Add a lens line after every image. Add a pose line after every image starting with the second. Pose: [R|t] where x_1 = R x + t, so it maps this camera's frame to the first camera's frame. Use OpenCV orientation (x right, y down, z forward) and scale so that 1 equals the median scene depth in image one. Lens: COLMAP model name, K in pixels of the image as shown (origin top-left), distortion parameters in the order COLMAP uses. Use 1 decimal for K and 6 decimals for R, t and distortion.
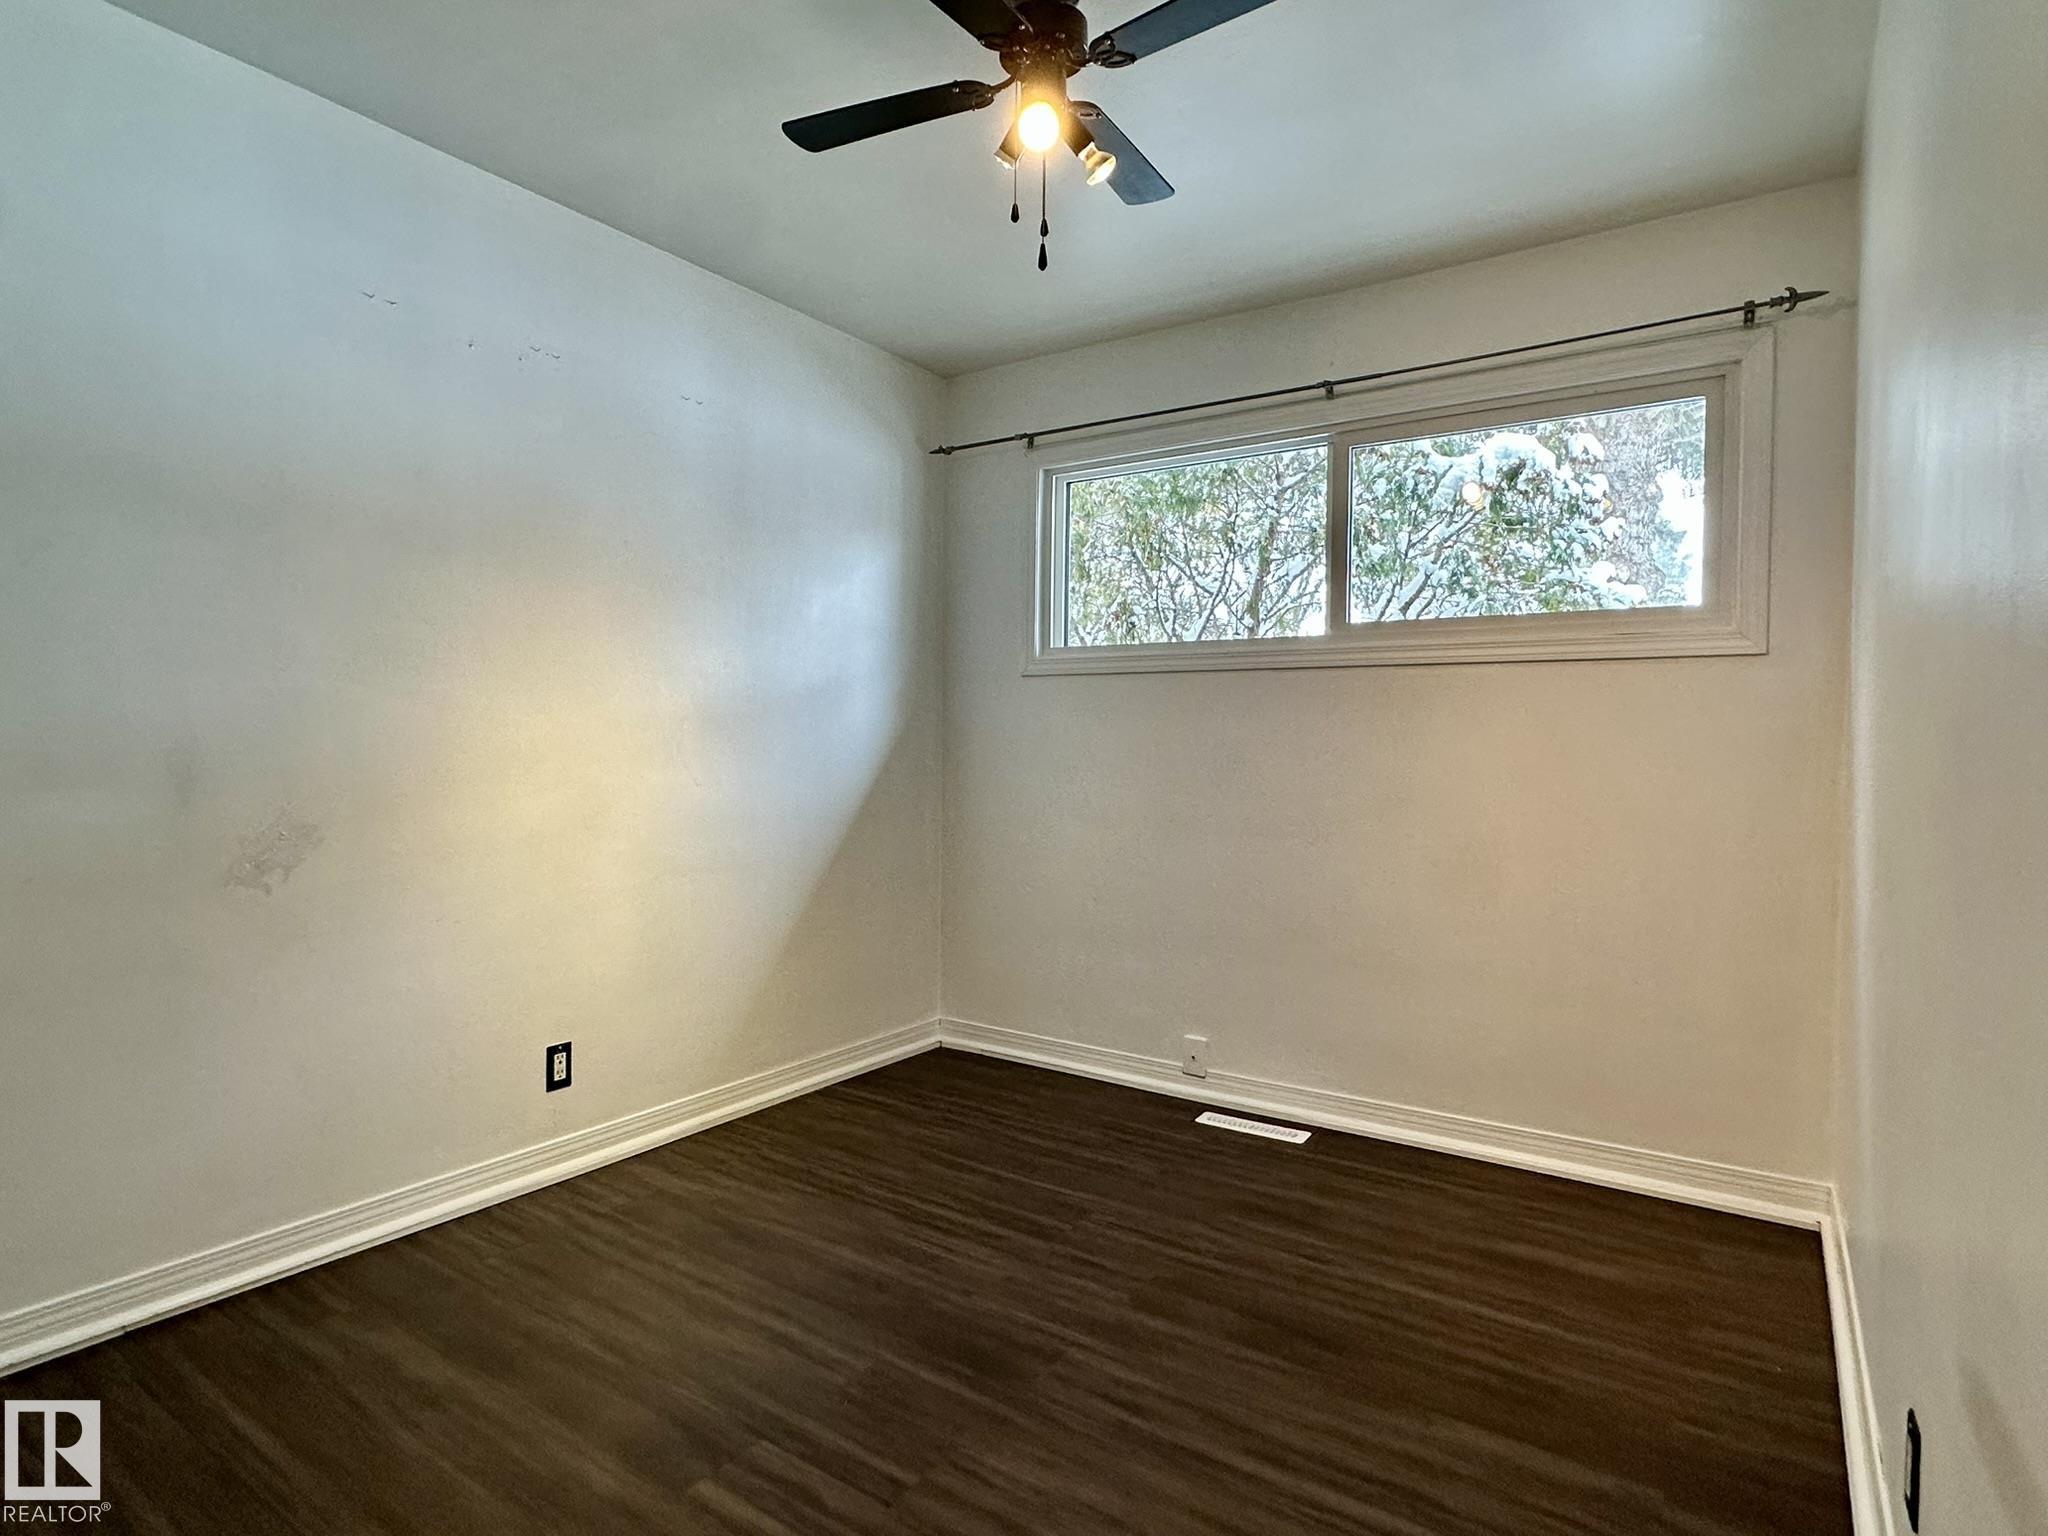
lens RADIAL K [[1102.9, 0, 1024.0], [0, 1102.9, 768.0], [0, 0, 1]] dist [0.003313, -0.000071]
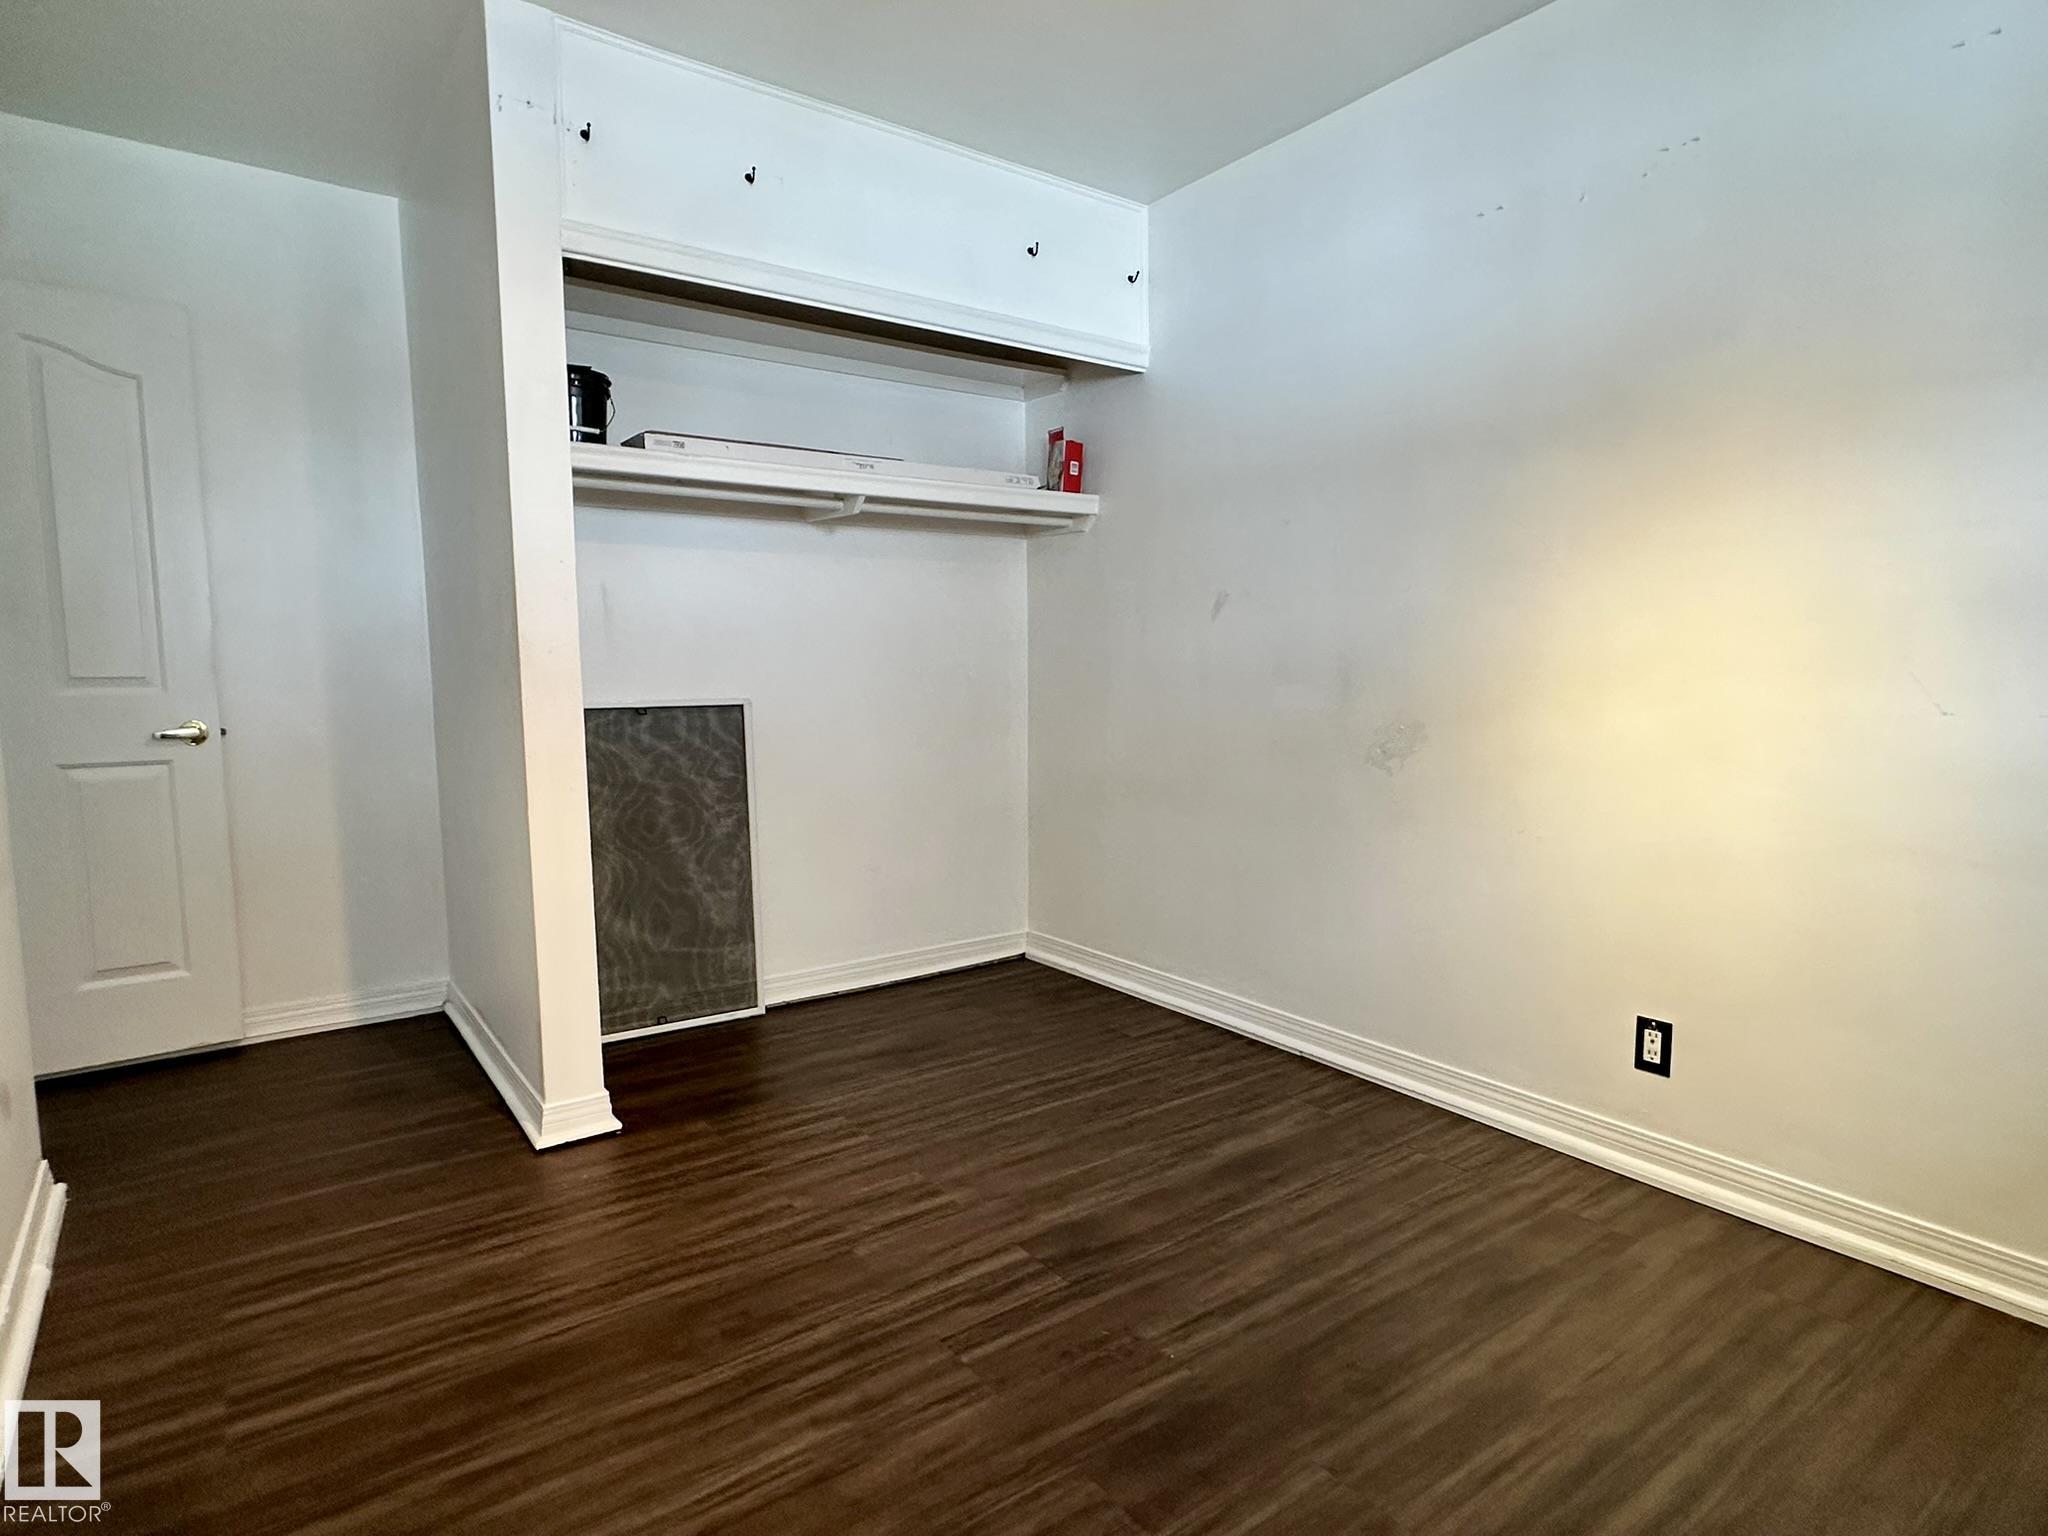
lens RADIAL K [[1102.9, 0, 1024.0], [0, 1102.9, 768.0], [0, 0, 1]] dist [0.003313, -0.000071]
pose [[-0.331602, 0.084744, -0.939606, 0.600685], [-0.022366, 0.994971, 0.097631, -0.004958], [0.943154, 0.053389, -0.328039, 1.014483]]
